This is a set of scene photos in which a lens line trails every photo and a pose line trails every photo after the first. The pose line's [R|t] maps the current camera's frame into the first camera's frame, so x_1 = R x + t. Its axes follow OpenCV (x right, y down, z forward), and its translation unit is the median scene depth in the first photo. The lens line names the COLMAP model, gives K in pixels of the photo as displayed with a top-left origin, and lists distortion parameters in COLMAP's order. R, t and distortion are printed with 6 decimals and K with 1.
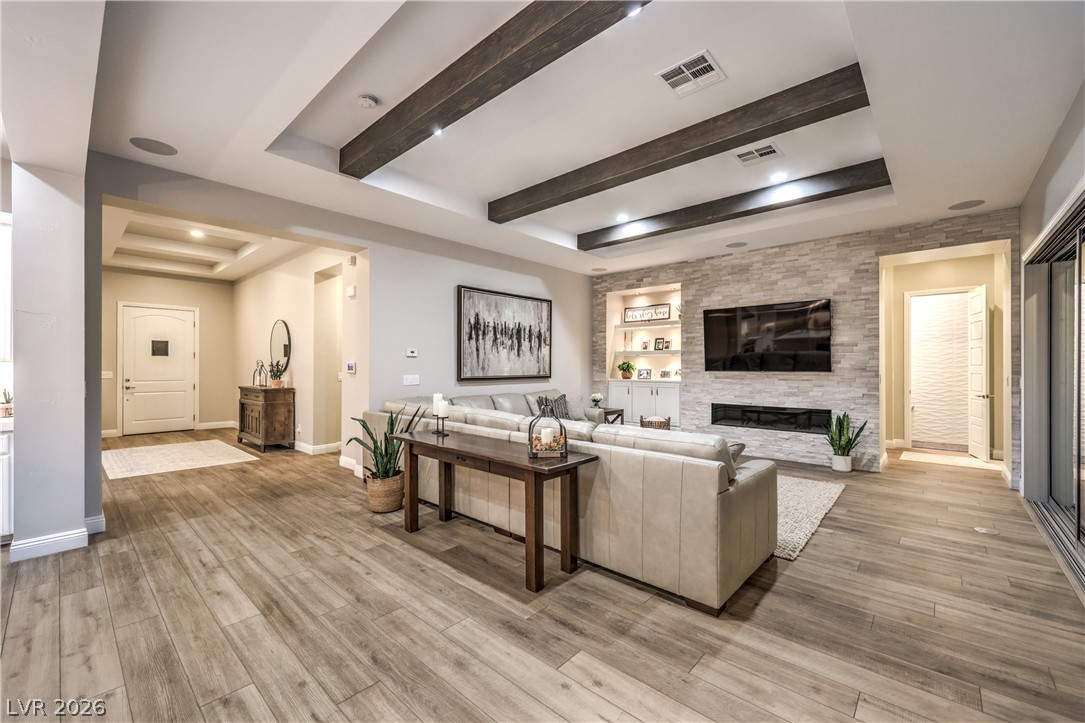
lens RADIAL K [[439.4, 0, 542.5], [0, 439.4, 361.5], [0, 0, 1]] dist [-0.000965, 0.000068]
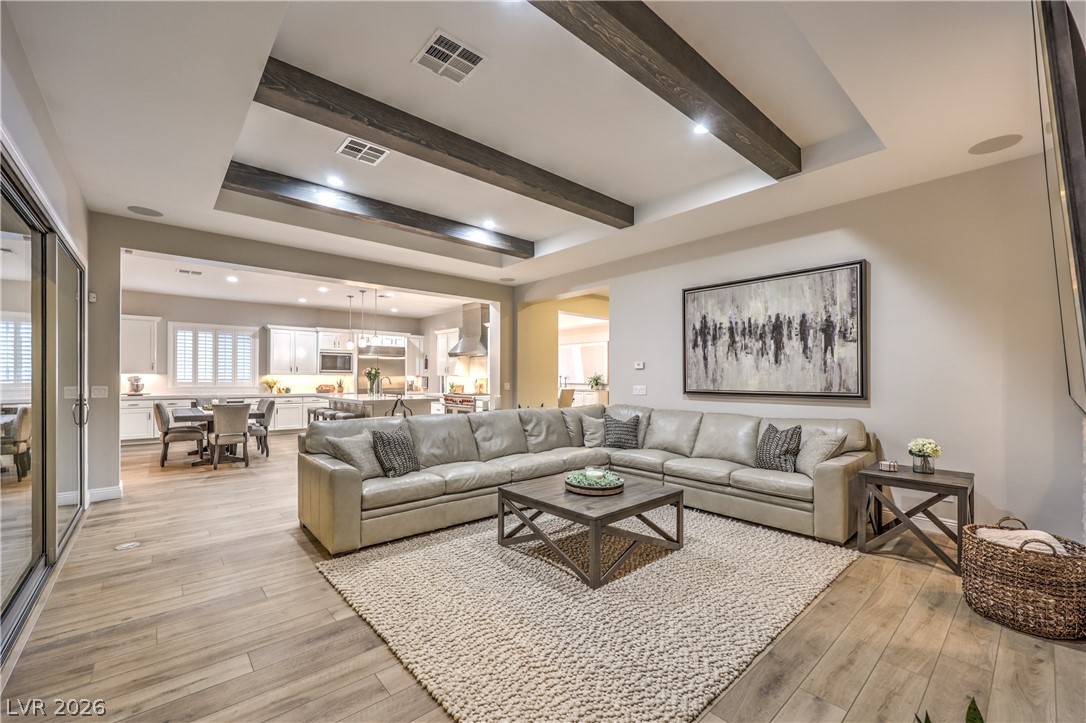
lens RADIAL K [[438.6, 0, 541.0], [0, 438.6, 377.1], [0, 0, 1]] dist [-0.001479, -0.000034]
pose [[-0.112055, 0.000124, -0.993702, 0.707493], [0.006569, 0.999978, -0.000616, 0.007699], [0.993680, -0.006597, -0.112053, 0.758289]]
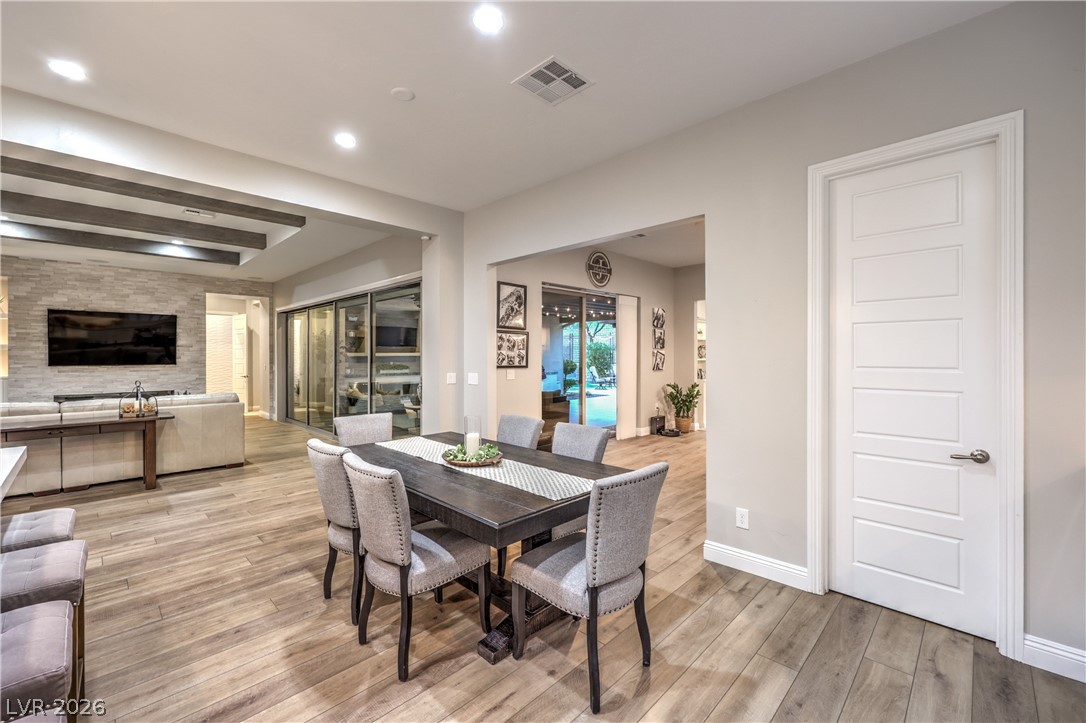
lens RADIAL K [[448.2, 0, 547.6], [0, 448.2, 356.4], [0, 0, 1]] dist [-0.001933, -0.000425]
pose [[0.032181, -0.001091, 0.999481, -0.727296], [-0.008512, 0.999963, 0.001365, -0.014148], [-0.999446, -0.008551, 0.032171, -0.271985]]
